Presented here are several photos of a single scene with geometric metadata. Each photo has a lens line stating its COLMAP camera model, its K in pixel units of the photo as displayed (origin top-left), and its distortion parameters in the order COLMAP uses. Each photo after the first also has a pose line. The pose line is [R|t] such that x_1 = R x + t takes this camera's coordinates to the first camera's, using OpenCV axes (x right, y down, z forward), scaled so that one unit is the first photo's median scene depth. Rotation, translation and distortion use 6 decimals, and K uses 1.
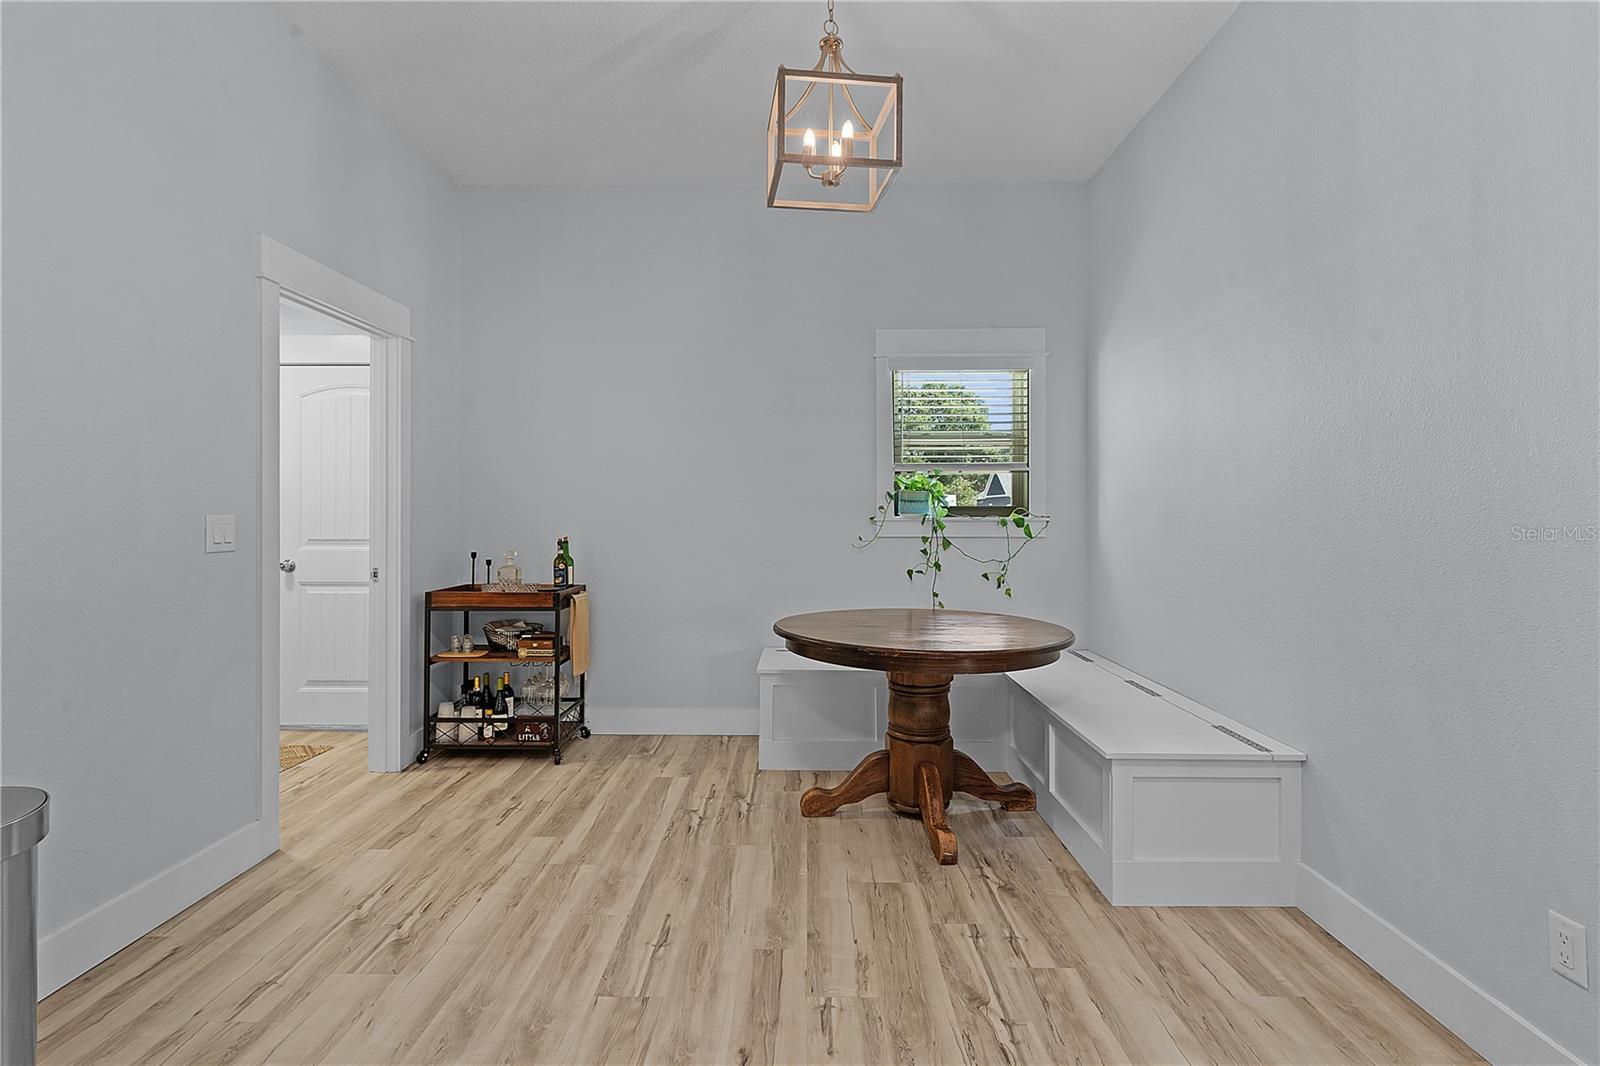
lens RADIAL K [[776.4, 0, 809.3], [0, 776.4, 505.8], [0, 0, 1]] dist [-0.000845, 0.002340]
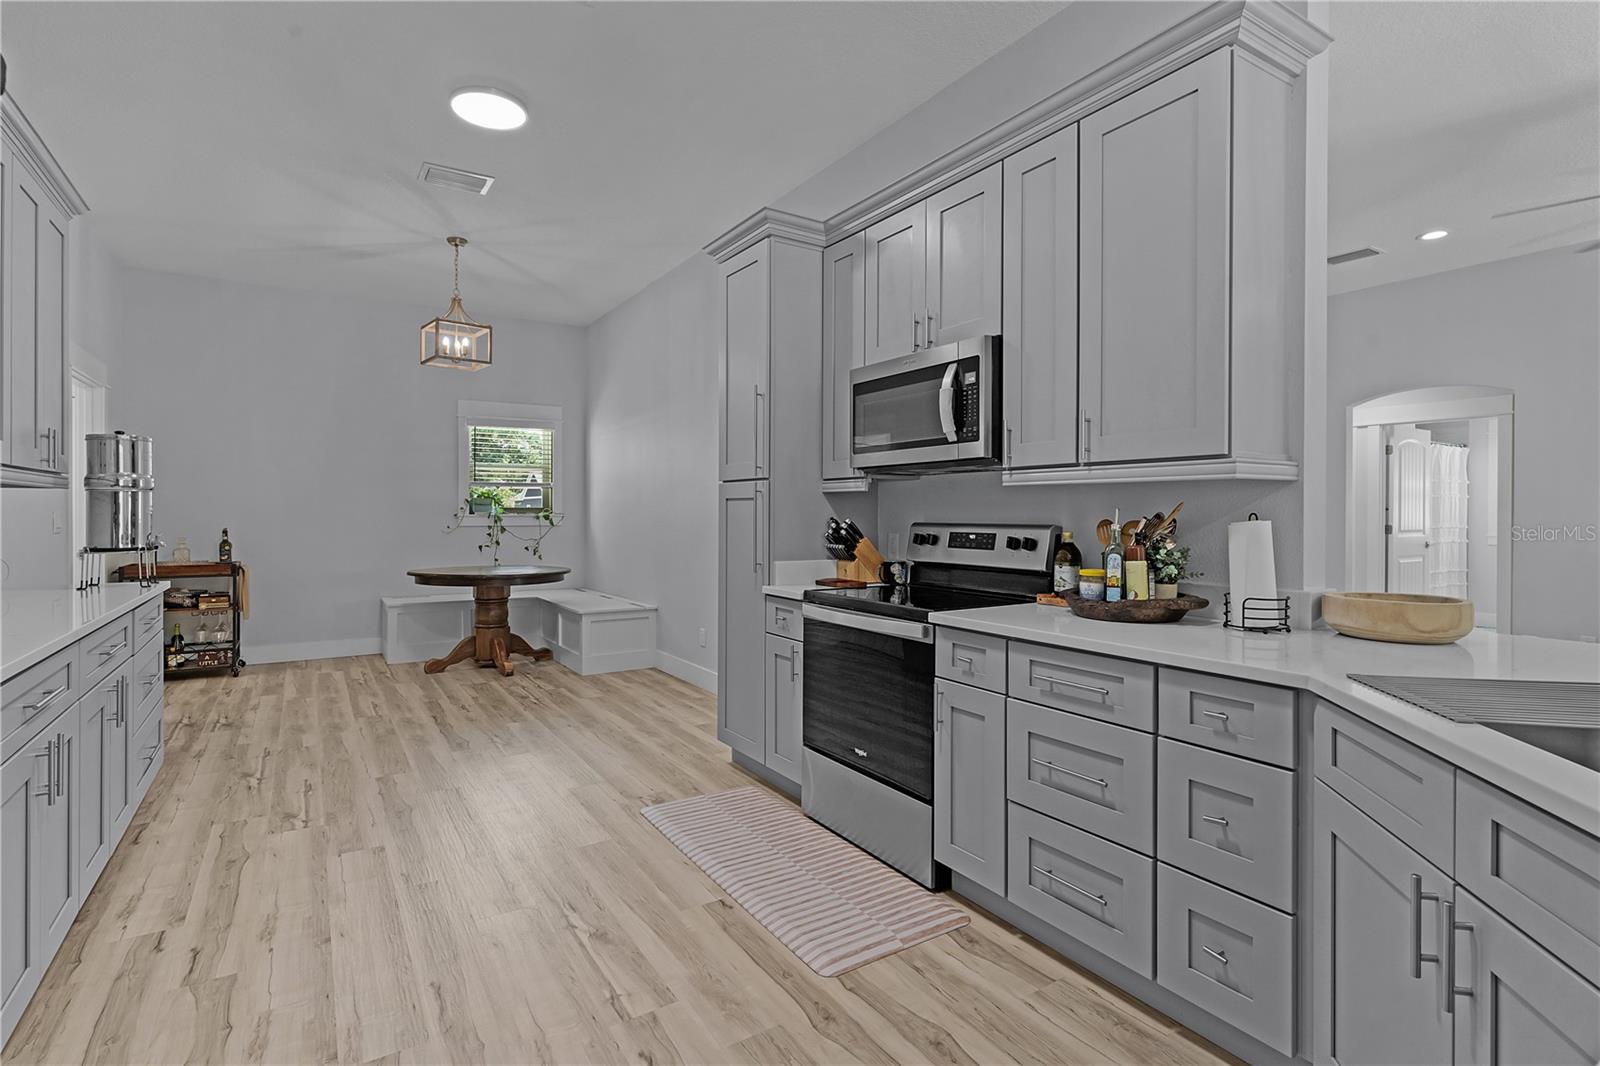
lens RADIAL K [[776.4, 0, 802.6], [0, 776.4, 519.9], [0, 0, 1]] dist [-0.000845, 0.002340]
pose [[0.844055, -0.004933, 0.536233, -0.207326], [-0.005136, 0.999837, 0.017283, -0.006439], [-0.536231, -0.017342, 0.843893, -0.901087]]
